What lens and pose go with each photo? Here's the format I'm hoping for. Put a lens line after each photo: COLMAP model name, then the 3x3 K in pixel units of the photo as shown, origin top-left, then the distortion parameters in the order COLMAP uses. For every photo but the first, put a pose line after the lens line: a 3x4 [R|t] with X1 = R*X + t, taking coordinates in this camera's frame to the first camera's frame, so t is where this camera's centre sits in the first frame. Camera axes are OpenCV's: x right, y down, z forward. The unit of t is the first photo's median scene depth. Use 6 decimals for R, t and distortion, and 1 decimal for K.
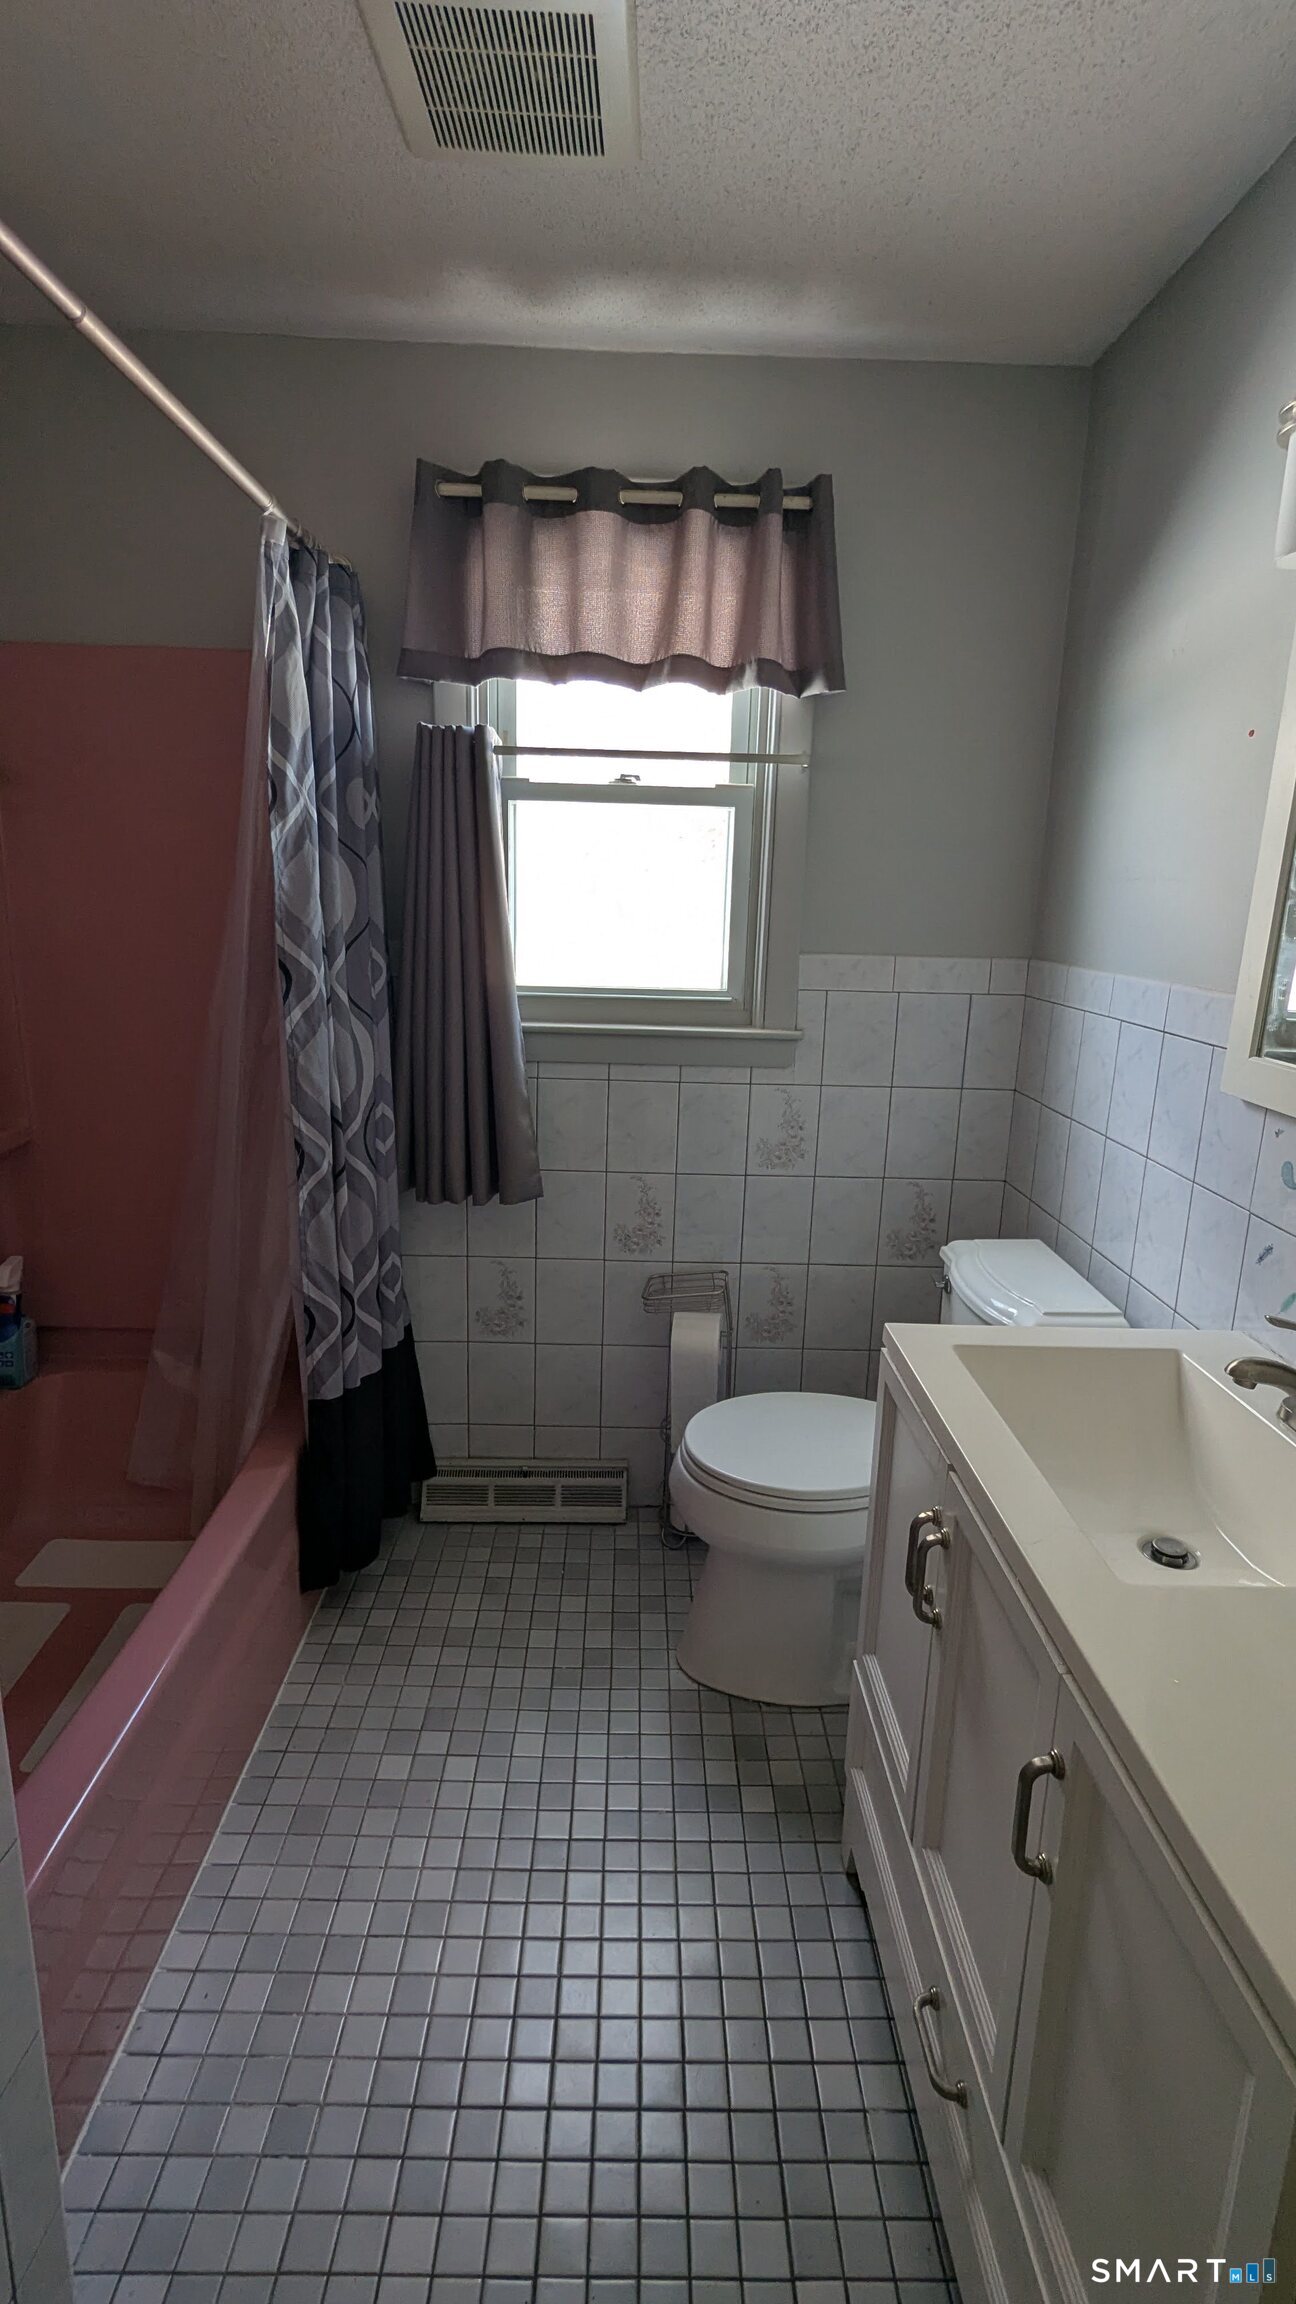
lens RADIAL K [[1085.4, 0, 648.0], [0, 1085.4, 1152.0], [0, 0, 1]] dist [-0.001272, -0.000343]
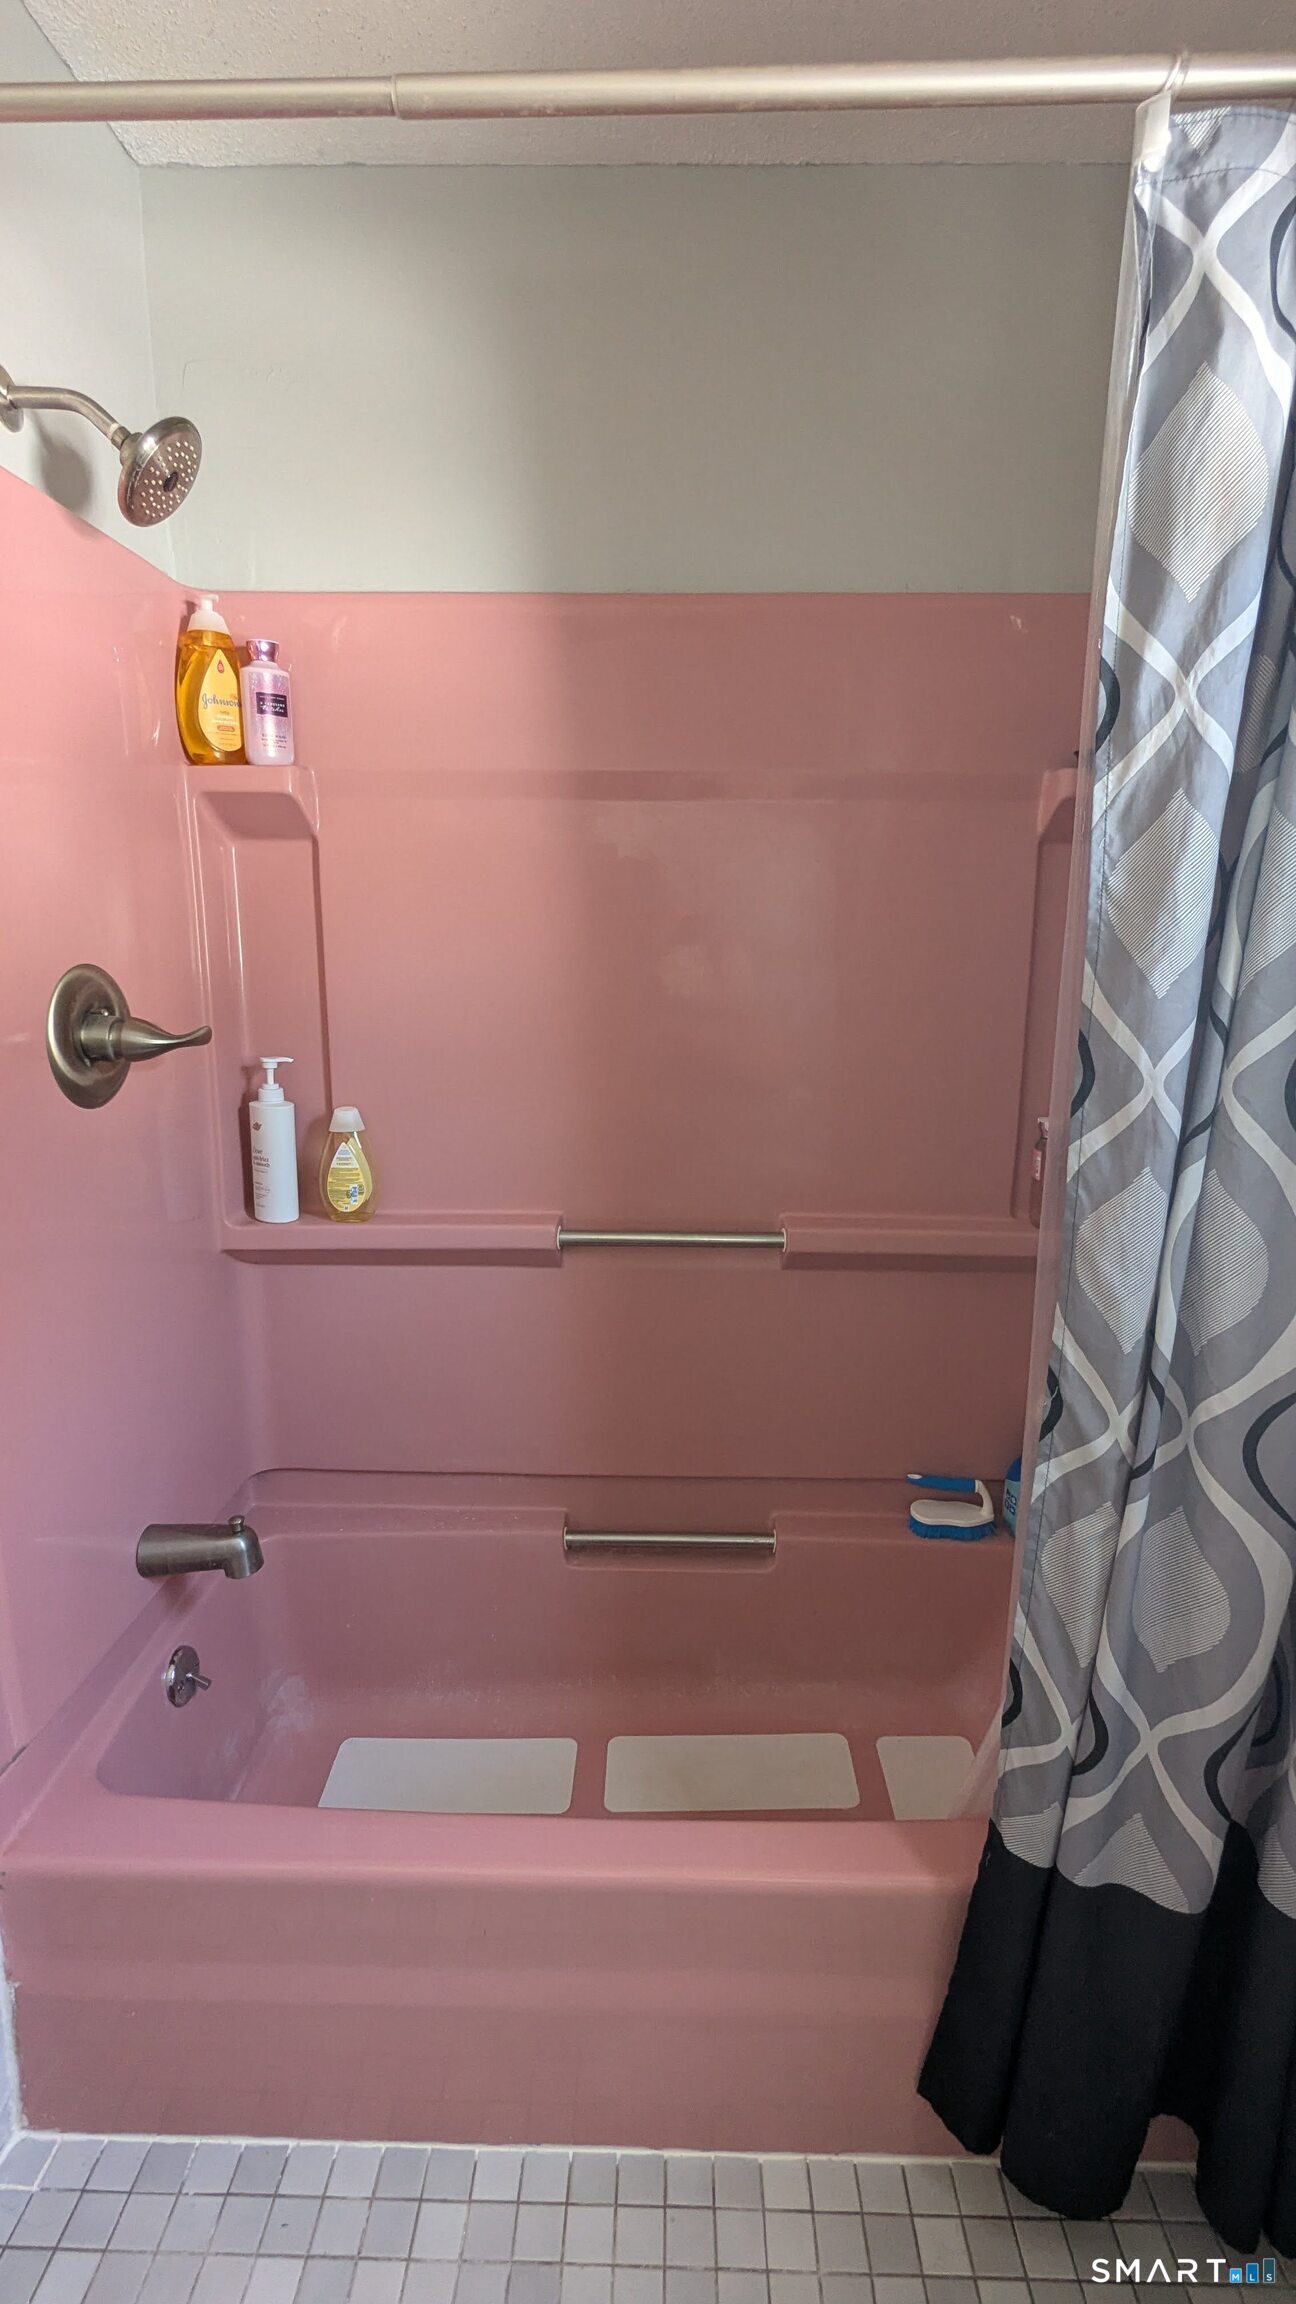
lens RADIAL K [[1085.4, 0, 648.0], [0, 1085.4, 1152.0], [0, 0, 1]] dist [-0.001272, -0.000343]
pose [[-0.036833, 0.179325, -0.983100, 0.187282], [-0.235609, 0.954476, 0.182931, -0.166072], [0.971150, 0.238365, 0.007095, 0.797311]]
